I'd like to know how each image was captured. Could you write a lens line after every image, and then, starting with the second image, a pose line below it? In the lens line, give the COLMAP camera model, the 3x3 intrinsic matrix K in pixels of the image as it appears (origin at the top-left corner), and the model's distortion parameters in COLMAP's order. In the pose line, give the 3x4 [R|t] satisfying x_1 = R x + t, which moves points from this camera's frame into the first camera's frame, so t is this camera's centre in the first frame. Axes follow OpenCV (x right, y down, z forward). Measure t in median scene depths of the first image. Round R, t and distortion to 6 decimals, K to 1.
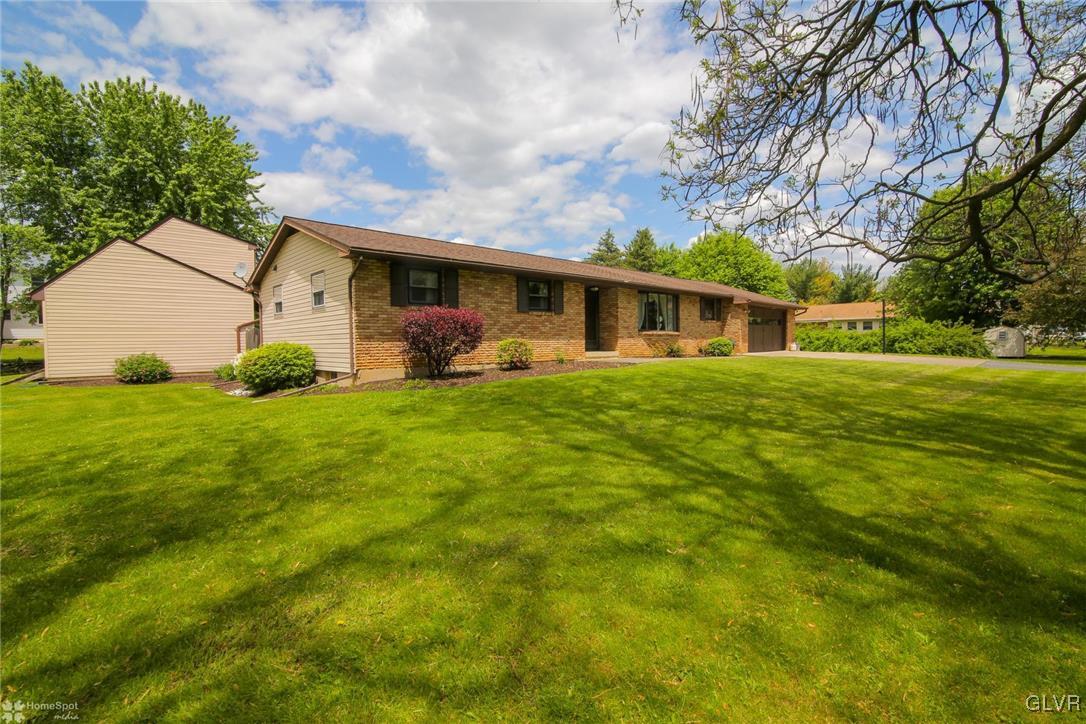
lens RADIAL K [[496.7, 0, 543.0], [0, 496.7, 362.0], [0, 0, 1]] dist [-0.010327, -0.000179]
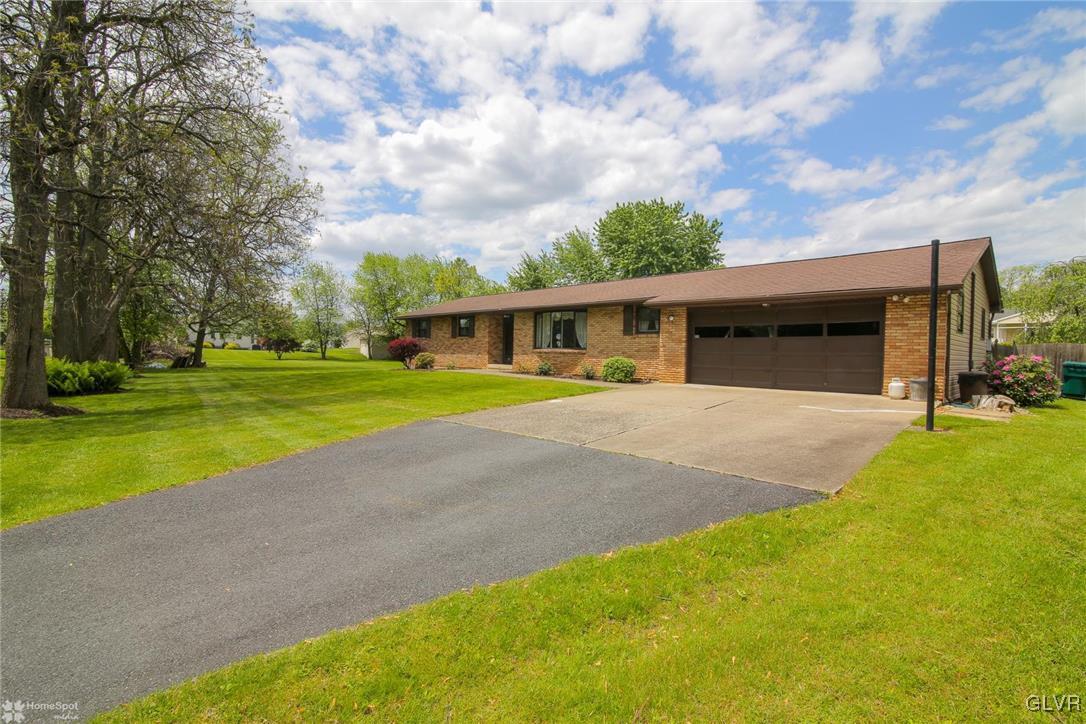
lens RADIAL K [[496.7, 0, 543.0], [0, 496.7, 362.0], [0, 0, 1]] dist [-0.010327, -0.000179]
pose [[0.021795, 0.031196, -0.999276, 1.285141], [-0.058731, 0.997827, 0.029870, -0.066177], [0.998036, 0.058037, 0.023580, 0.976841]]
